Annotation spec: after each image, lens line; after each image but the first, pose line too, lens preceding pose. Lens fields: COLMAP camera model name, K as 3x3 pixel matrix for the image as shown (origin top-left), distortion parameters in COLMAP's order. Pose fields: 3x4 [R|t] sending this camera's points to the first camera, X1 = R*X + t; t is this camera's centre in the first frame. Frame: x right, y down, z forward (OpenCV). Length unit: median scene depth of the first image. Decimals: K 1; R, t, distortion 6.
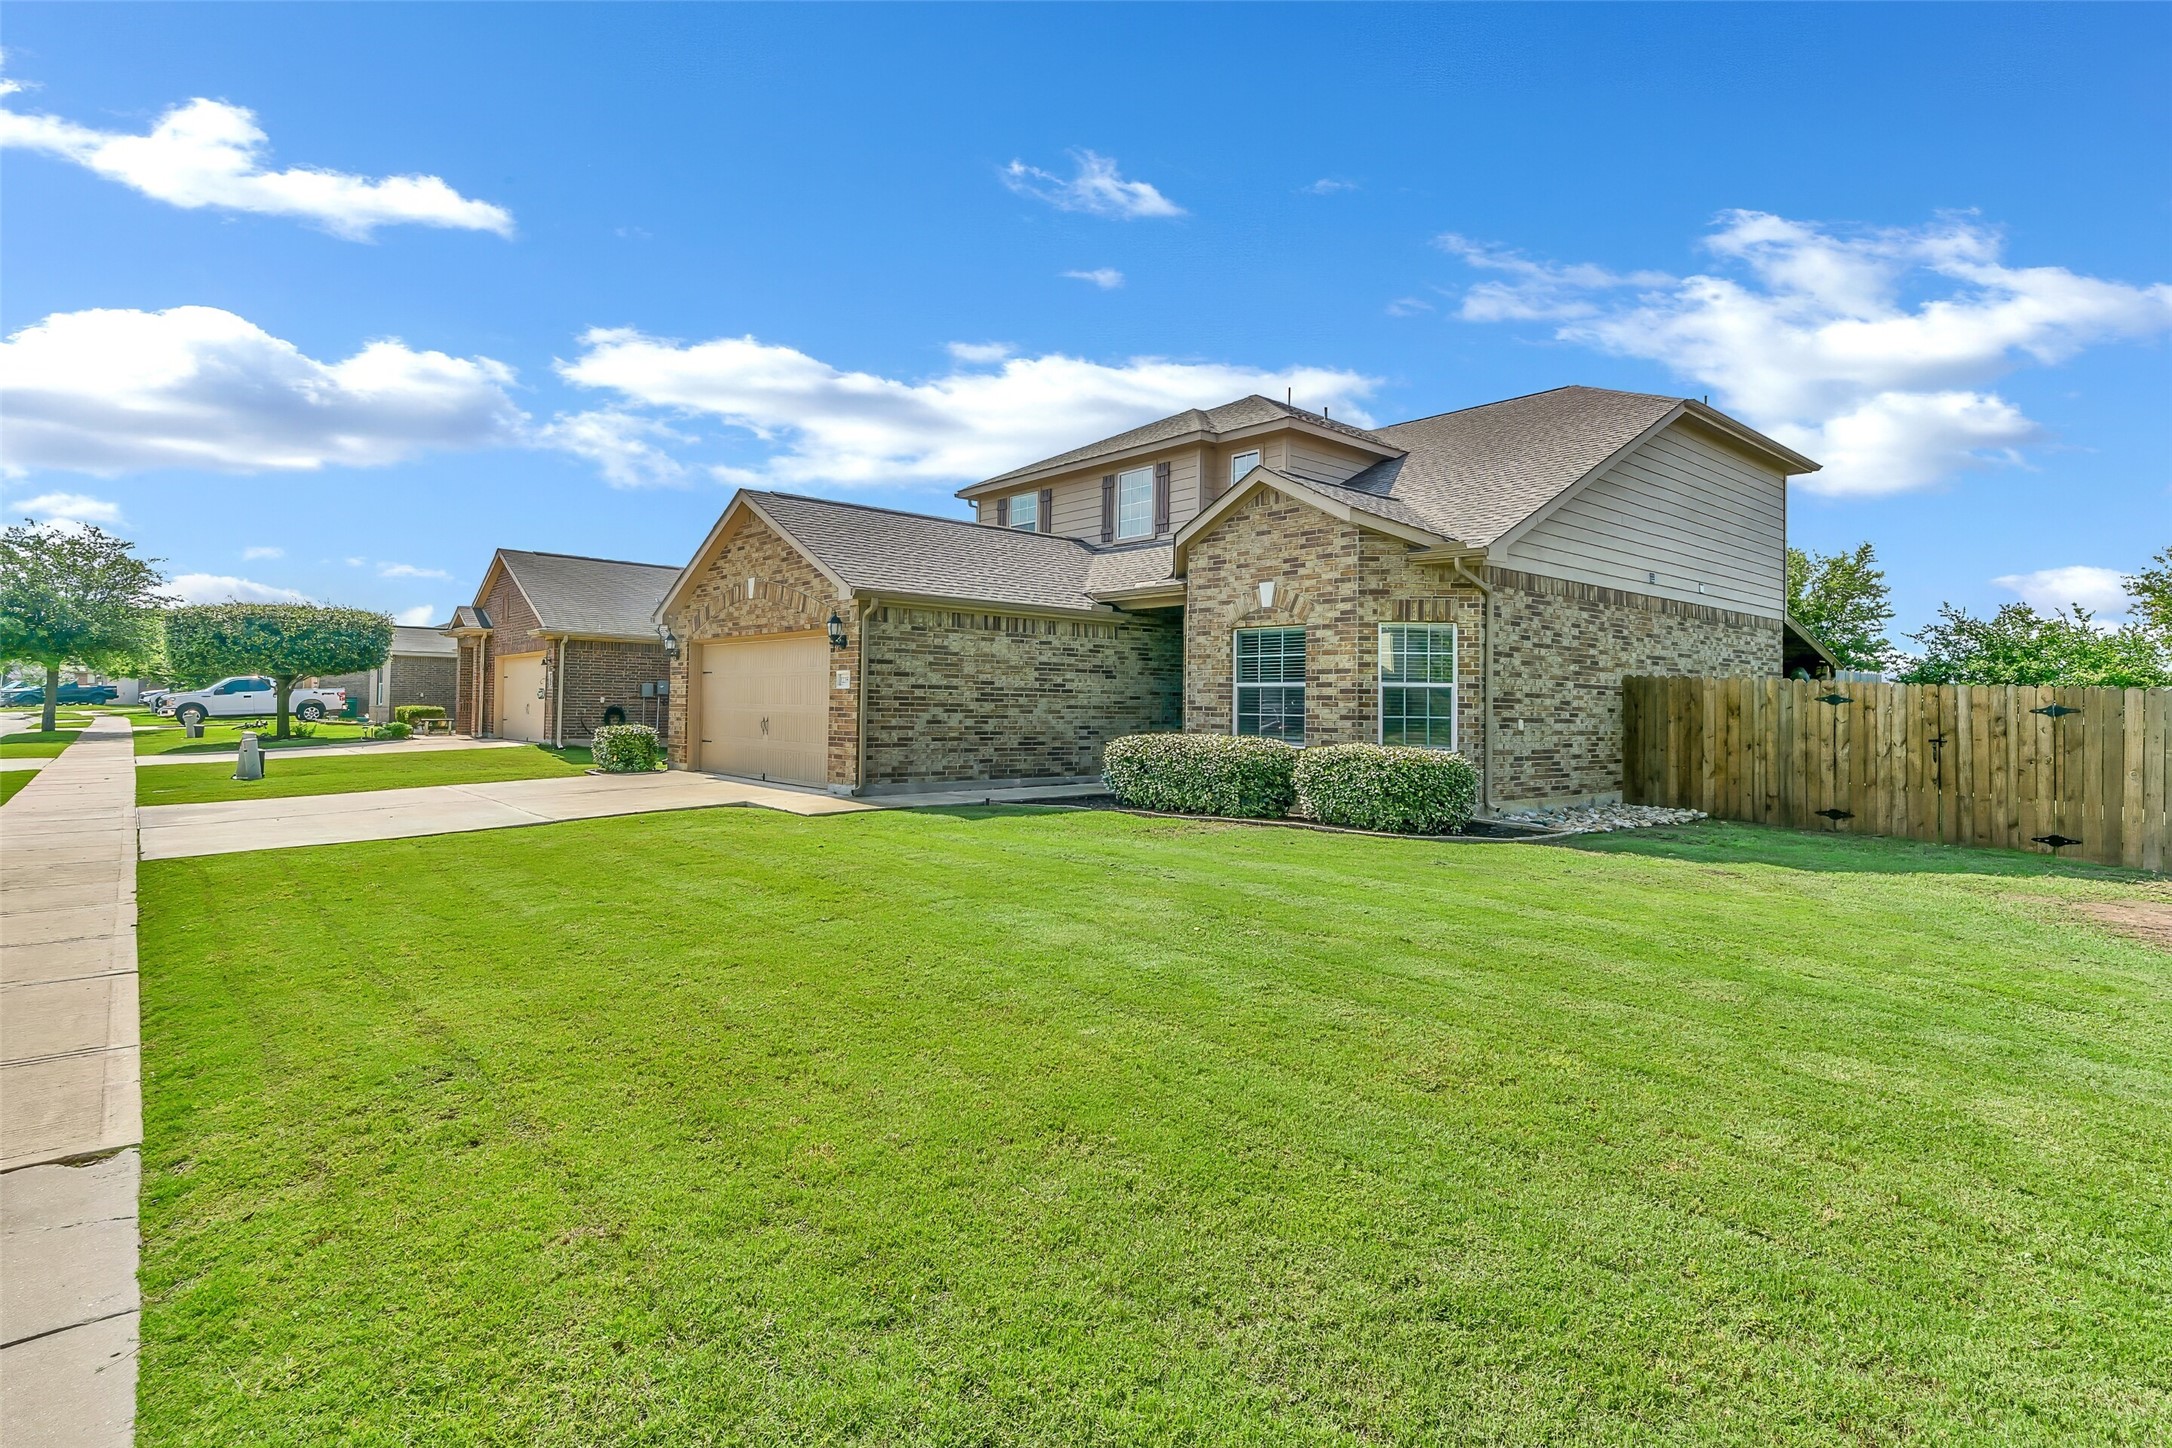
lens RADIAL K [[1092.6, 0, 1127.0], [0, 1092.6, 664.2], [0, 0, 1]] dist [-0.002321, -0.000237]
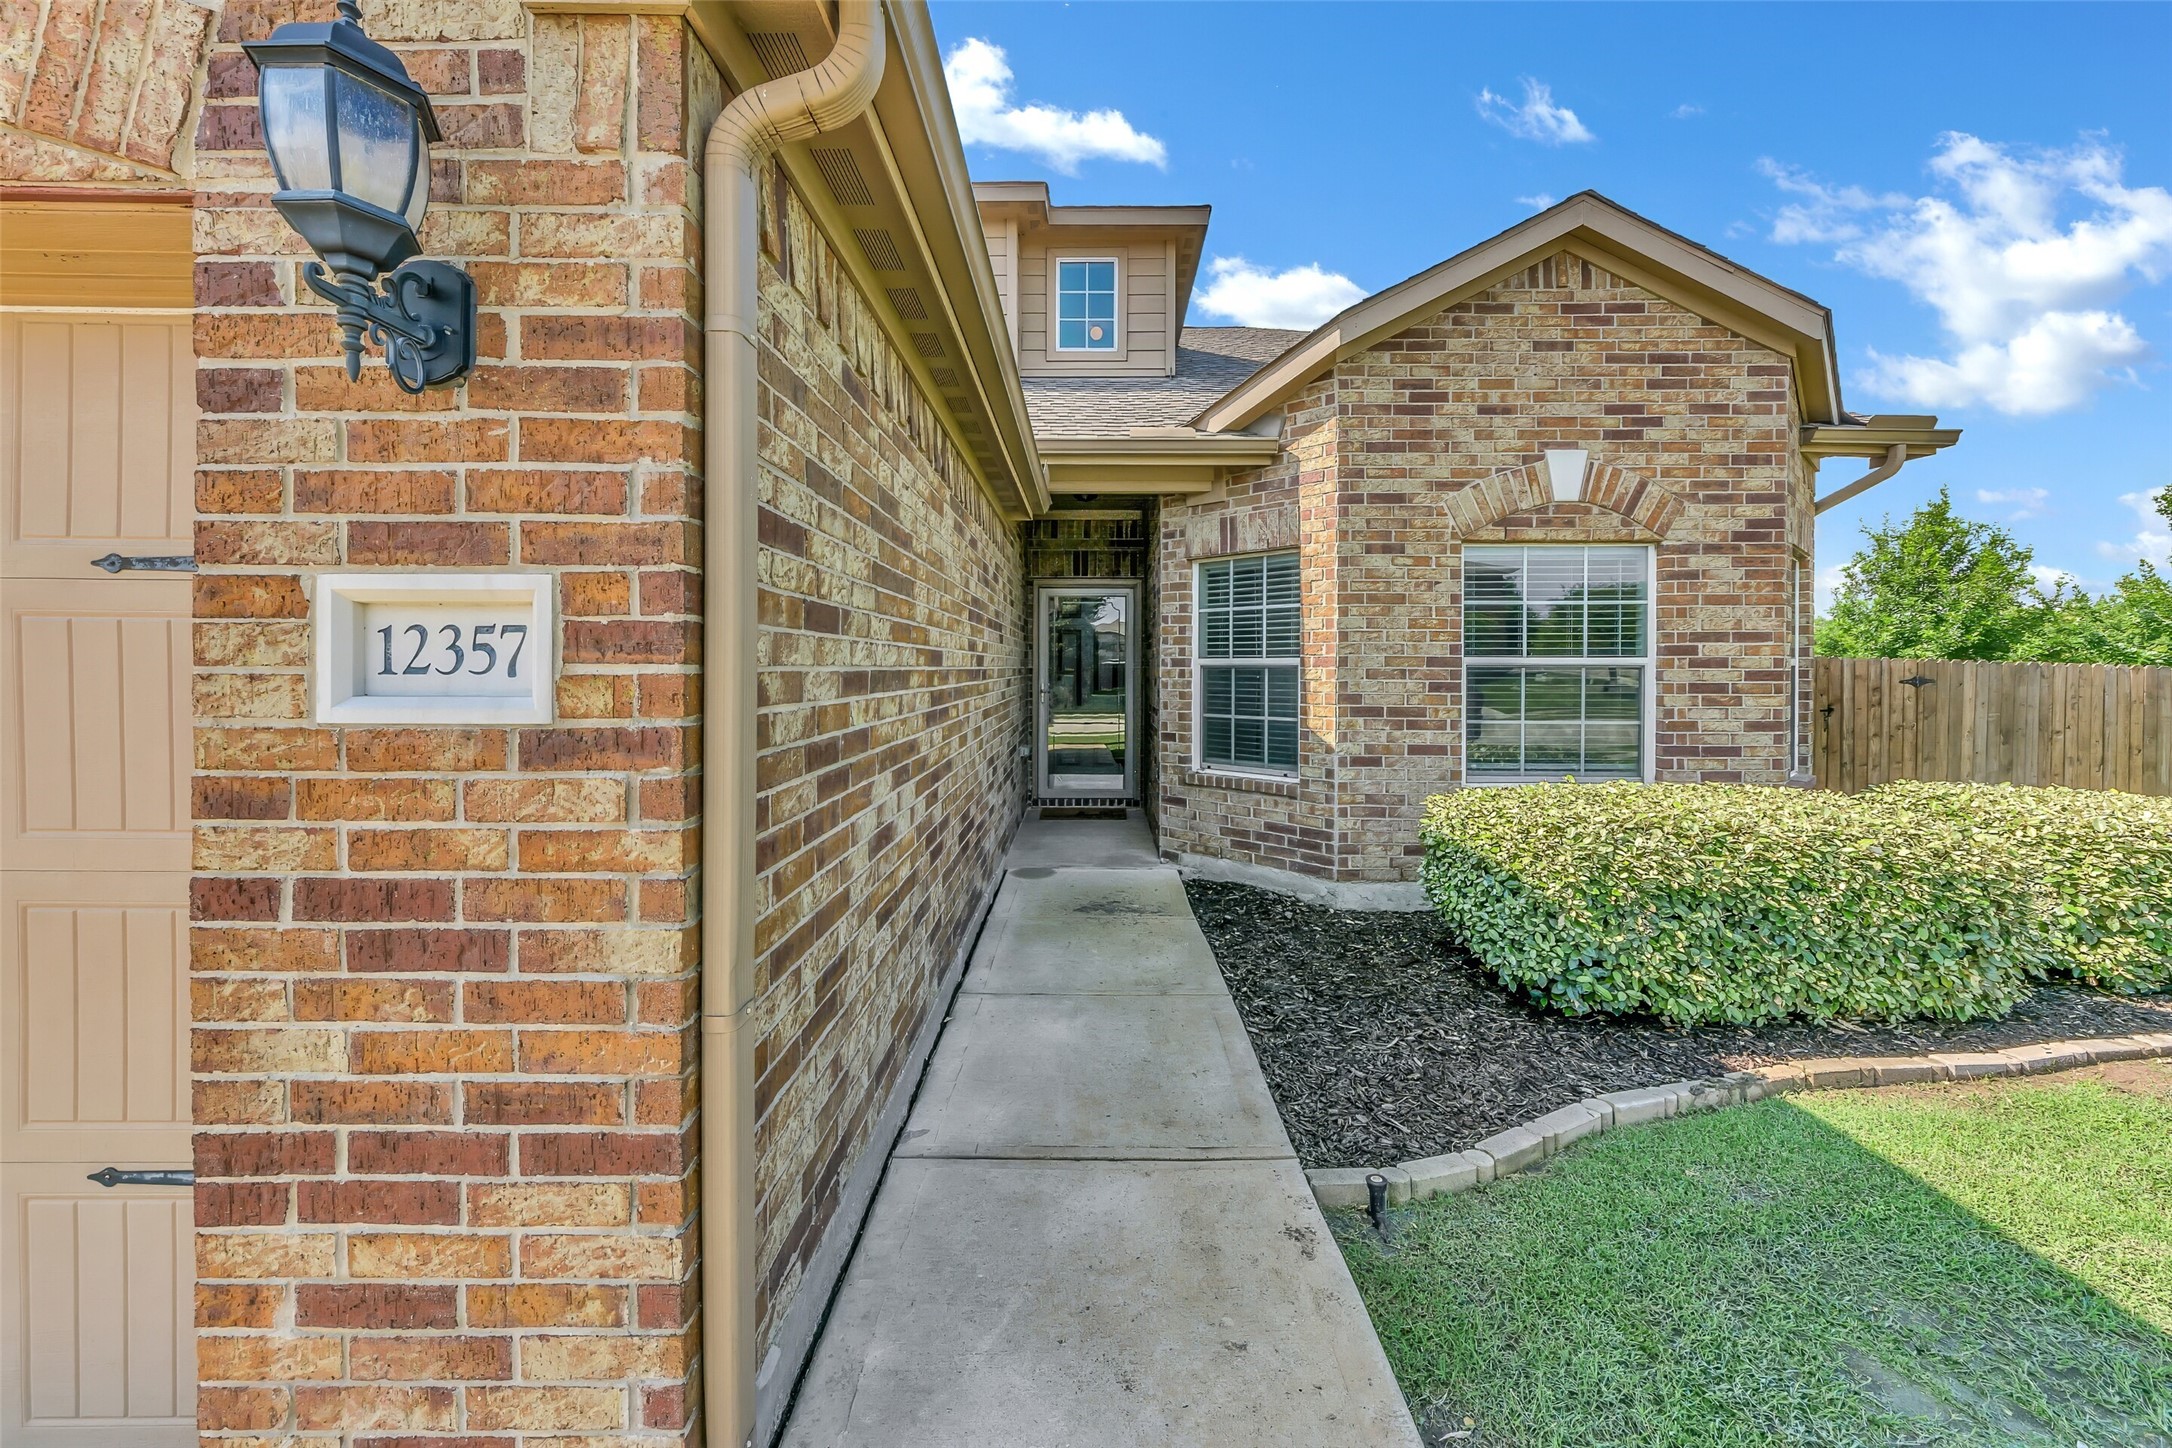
lens RADIAL K [[806.4, 0, 1089.3], [0, 806.4, 676.5], [0, 0, 1]] dist [0.000215, 0.000104]
pose [[0.688150, -0.022850, 0.725208, -0.289480], [-0.019866, 0.998536, 0.050312, 0.011951], [-0.725296, -0.049029, 0.686689, 0.942055]]
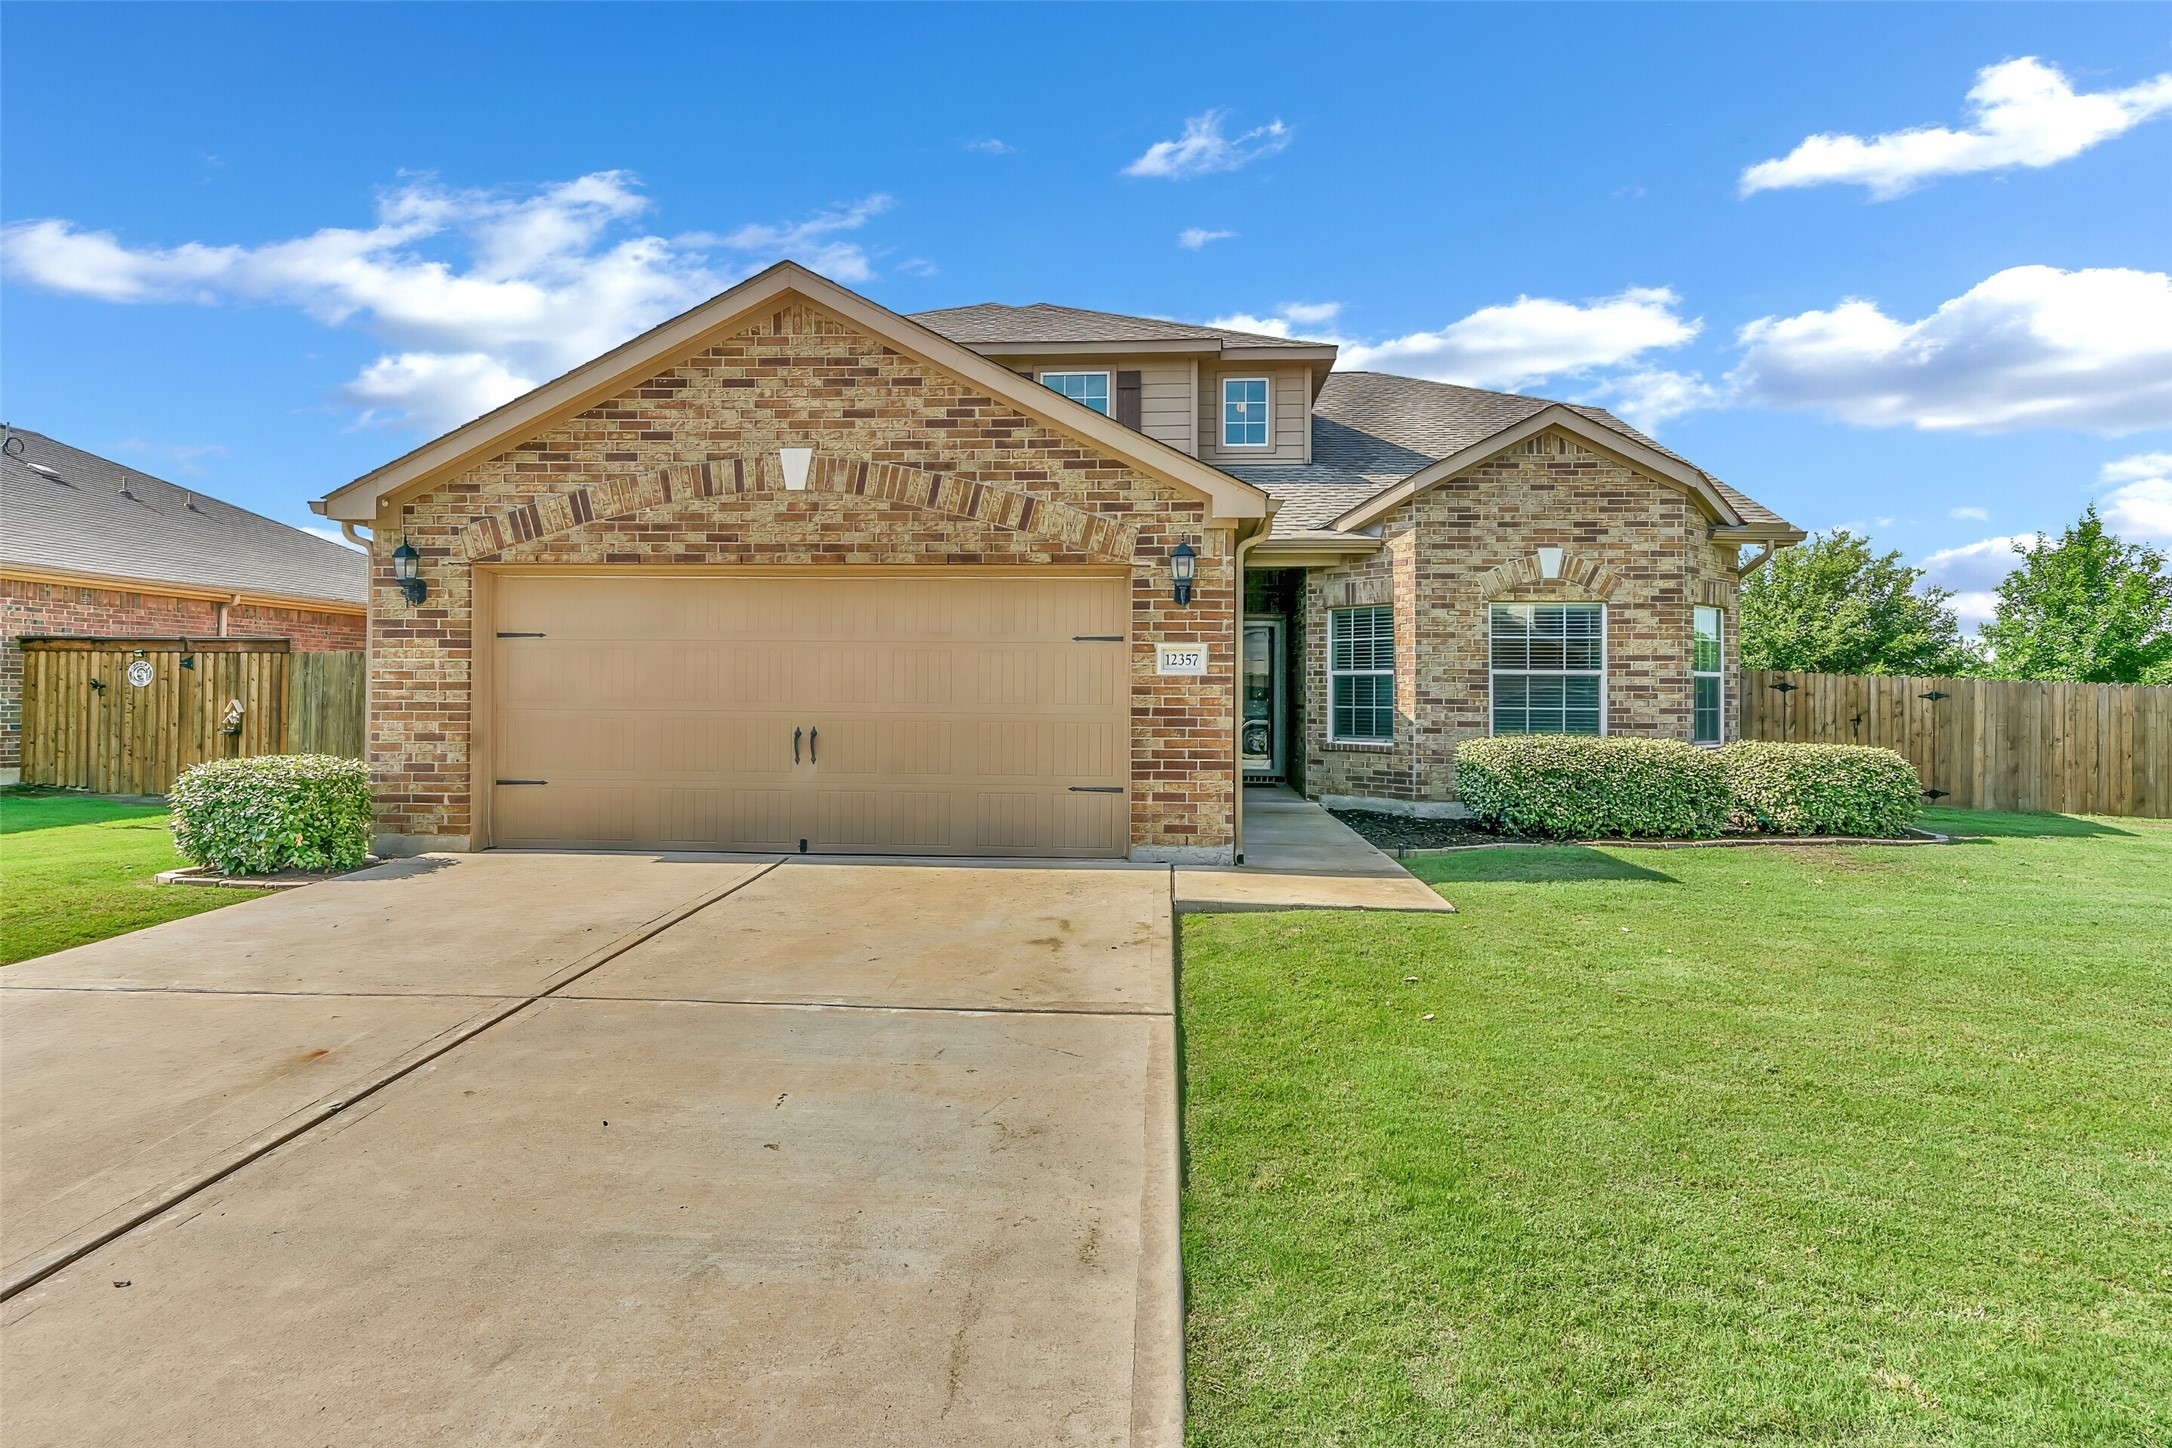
lens RADIAL K [[1102.3, 0, 1109.2], [0, 1102.3, 678.5], [0, 0, 1]] dist [0.002216, 0.000927]
pose [[0.721147, 0.000695, 0.692782, -0.716728], [-0.023400, 0.999453, 0.023354, 0.012260], [-0.692387, -0.033053, 0.720769, 0.654910]]
